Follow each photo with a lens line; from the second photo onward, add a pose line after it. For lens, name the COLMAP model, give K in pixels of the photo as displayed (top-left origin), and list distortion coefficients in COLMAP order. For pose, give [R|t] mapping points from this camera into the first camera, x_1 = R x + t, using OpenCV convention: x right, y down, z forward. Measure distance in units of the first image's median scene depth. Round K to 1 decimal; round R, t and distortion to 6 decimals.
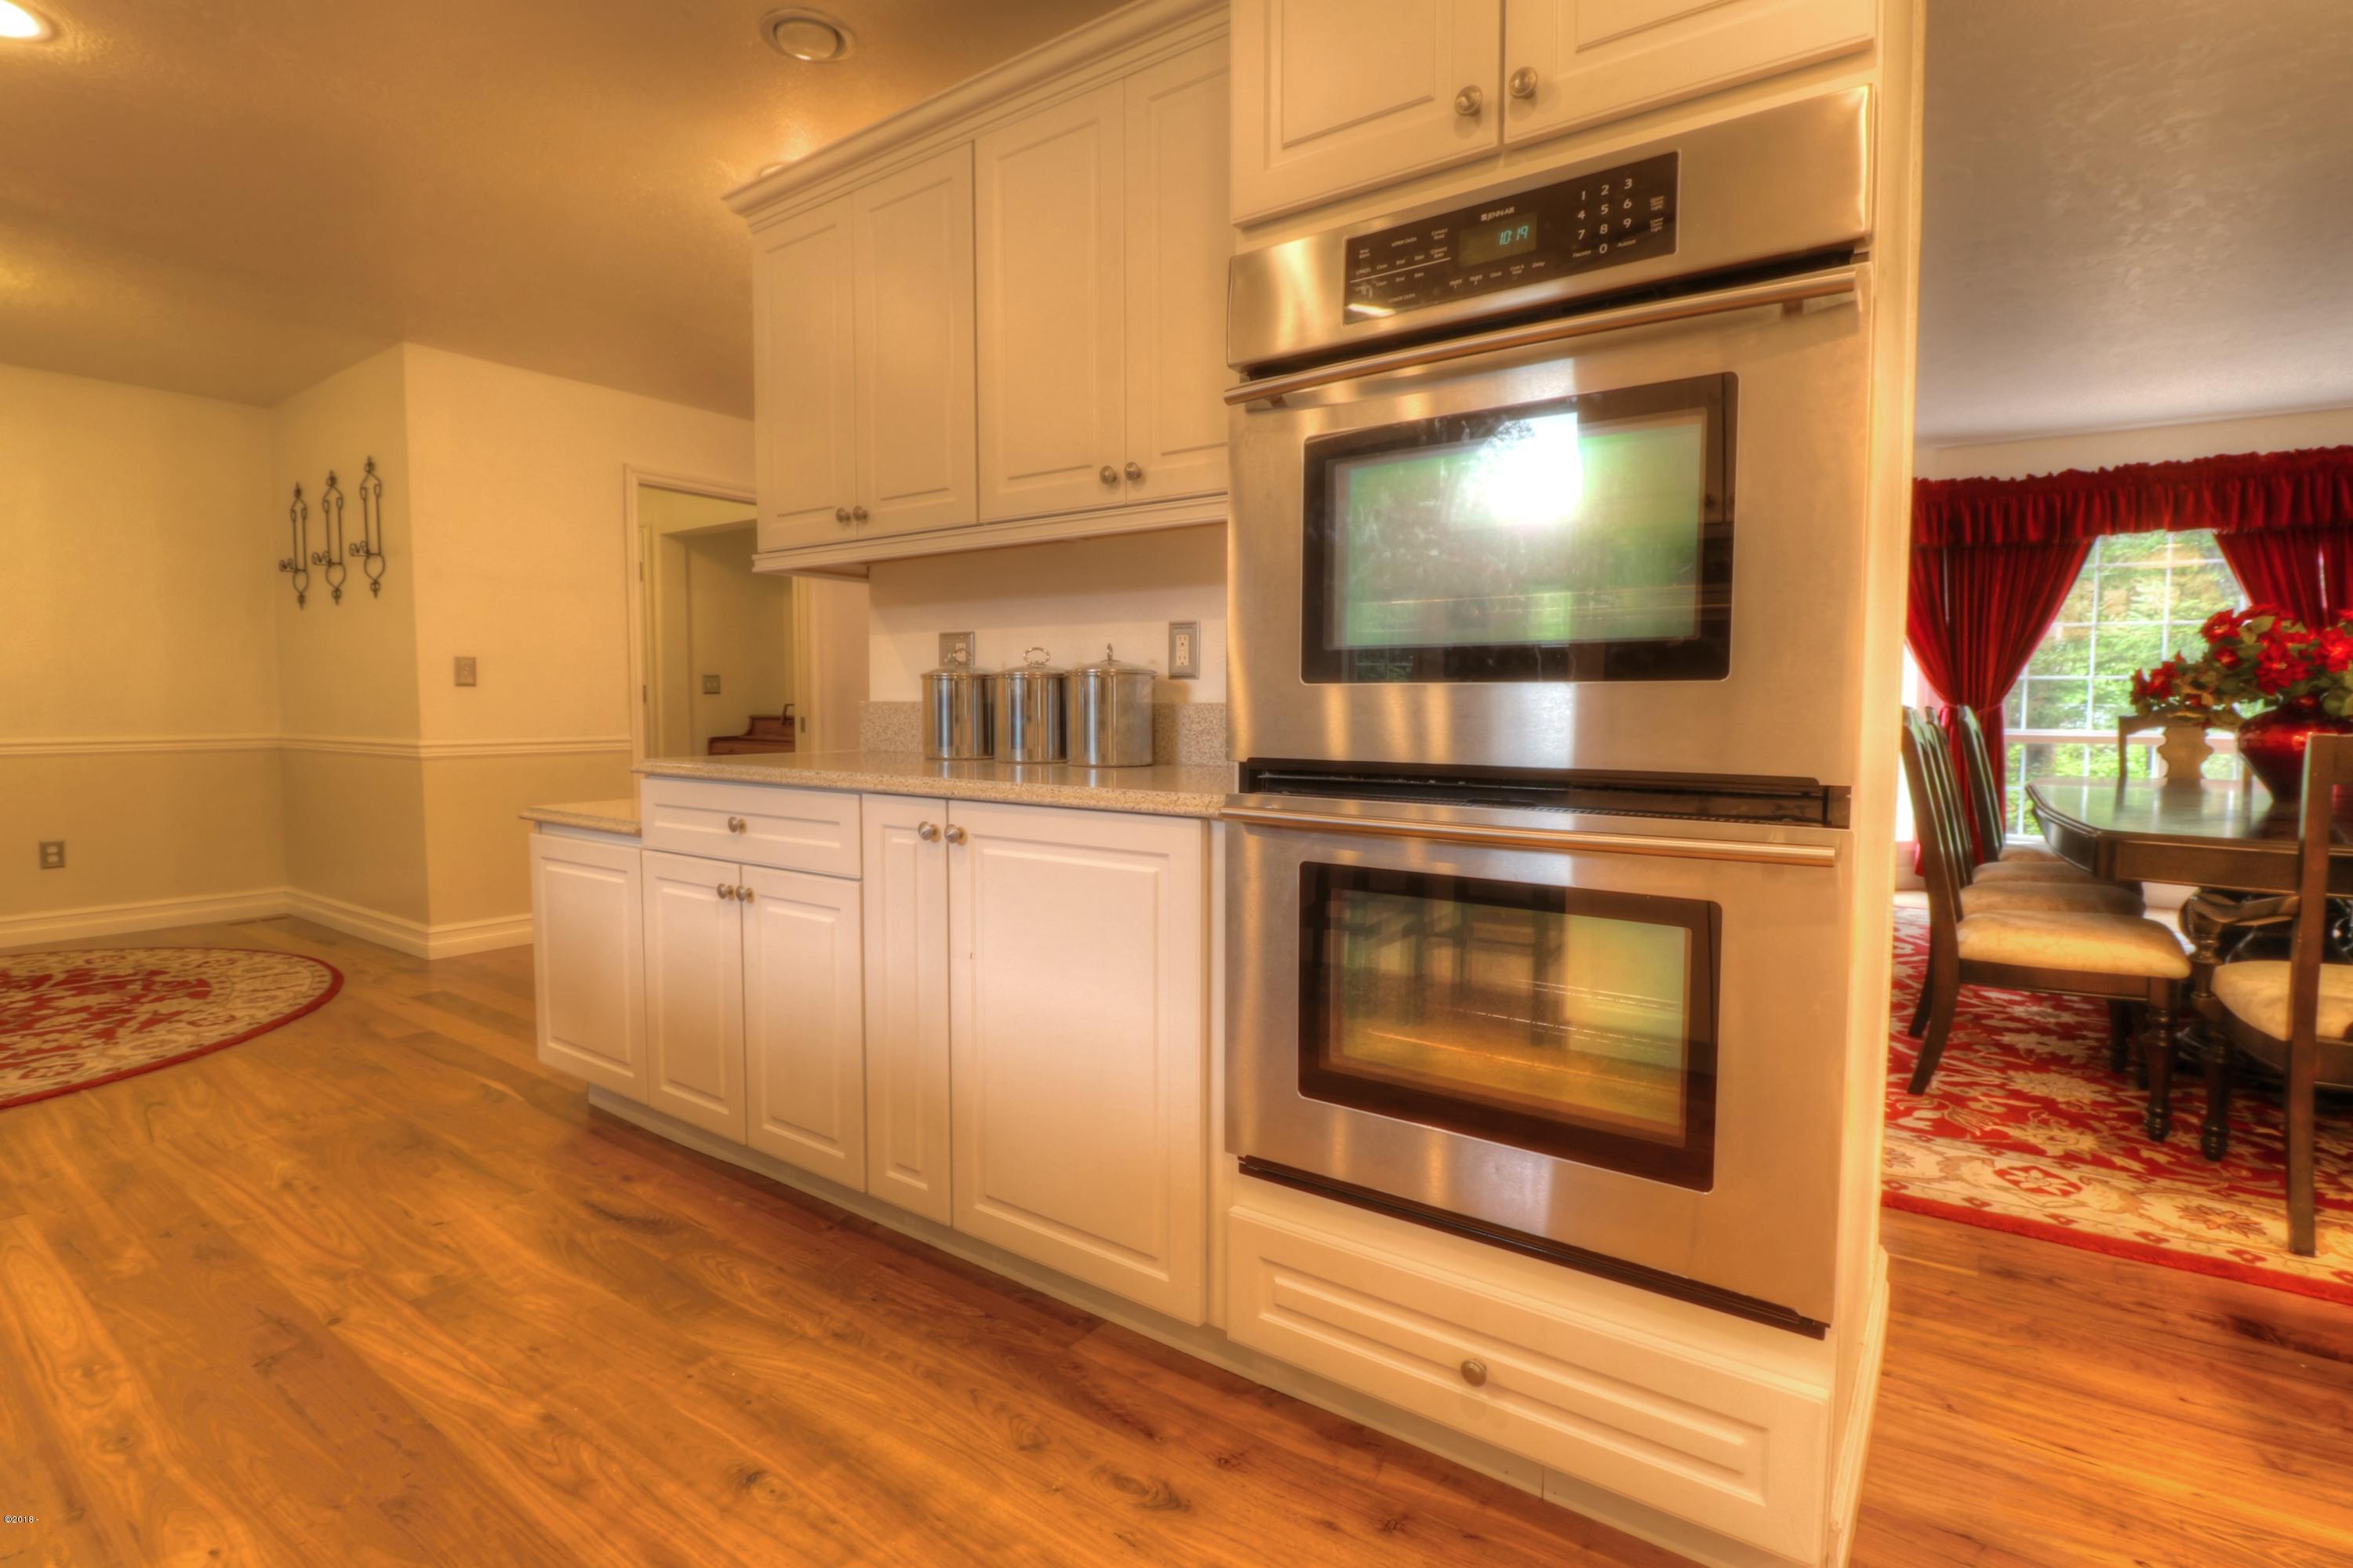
lens RADIAL K [[1098.2, 0, 1178.0], [0, 1098.2, 783.6], [0, 0, 1]] dist [-0.019314, -0.000479]
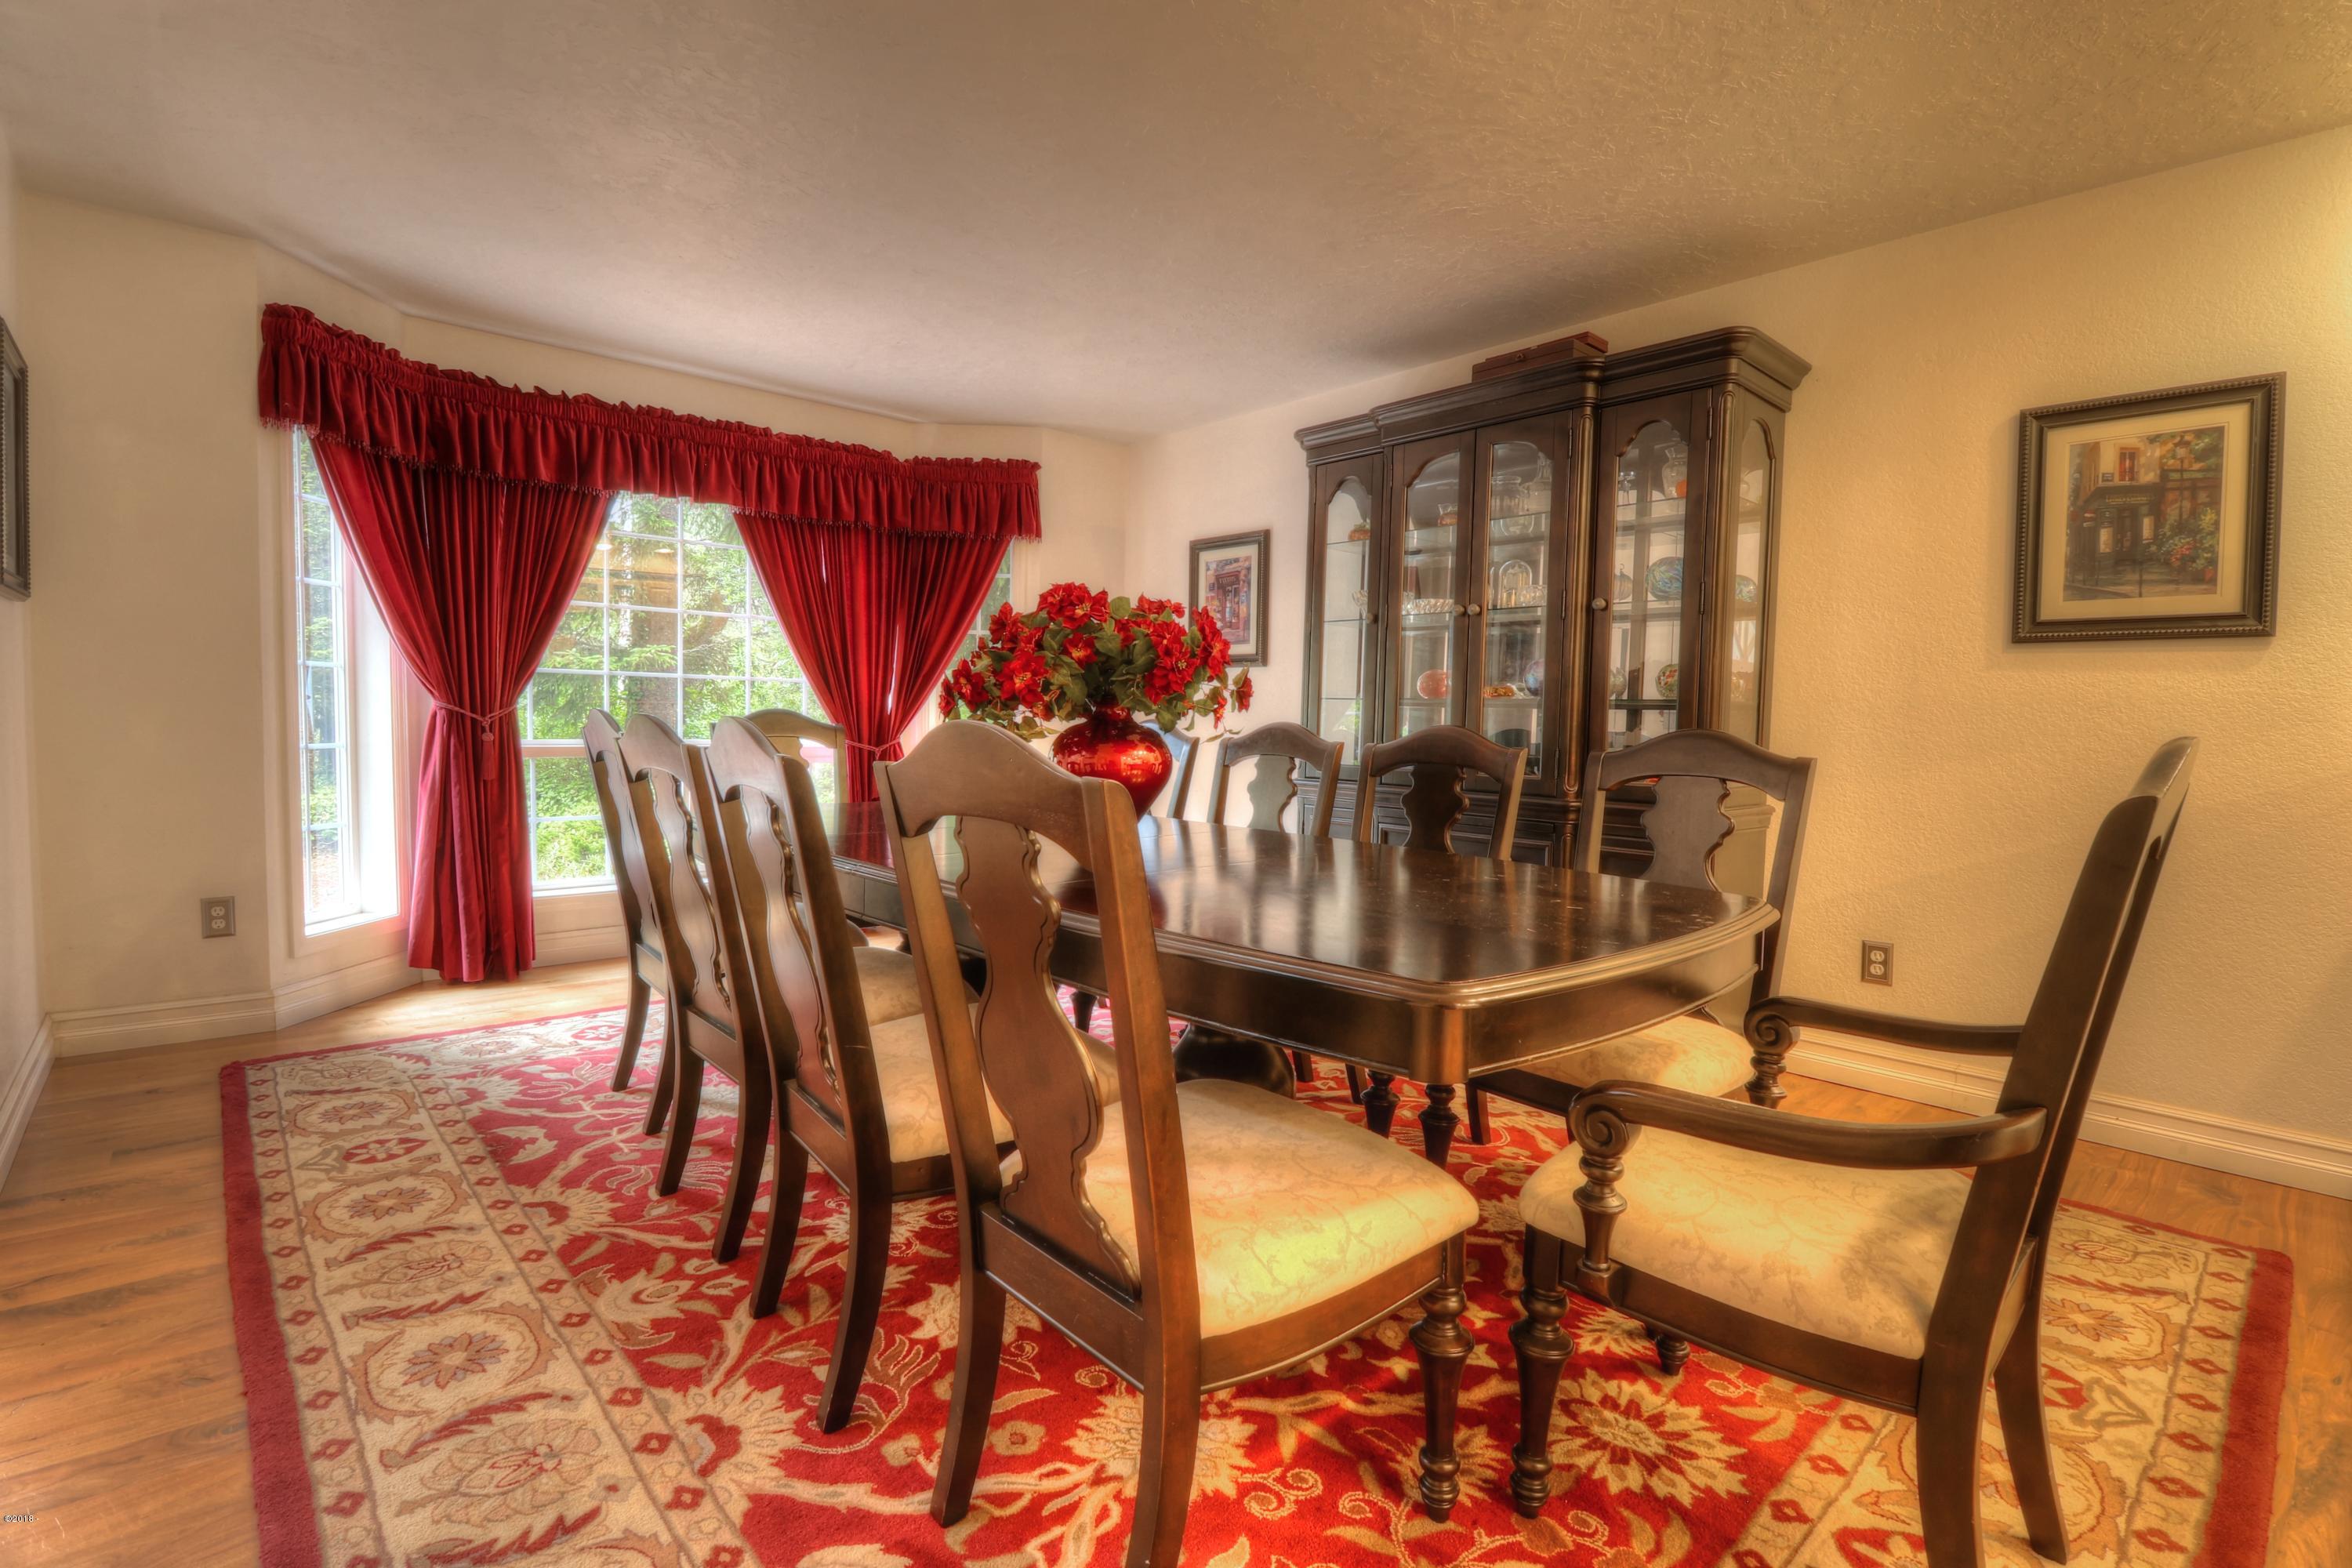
lens RADIAL K [[1097.7, 0, 1181.0], [0, 1097.7, 774.7], [0, 0, 1]] dist [-0.019314, -0.000479]
pose [[0.209352, -0.045202, 0.976795, 0.160243], [0.048945, 0.998163, 0.035700, -0.033338], [-0.976615, 0.040335, 0.211180, 0.451407]]
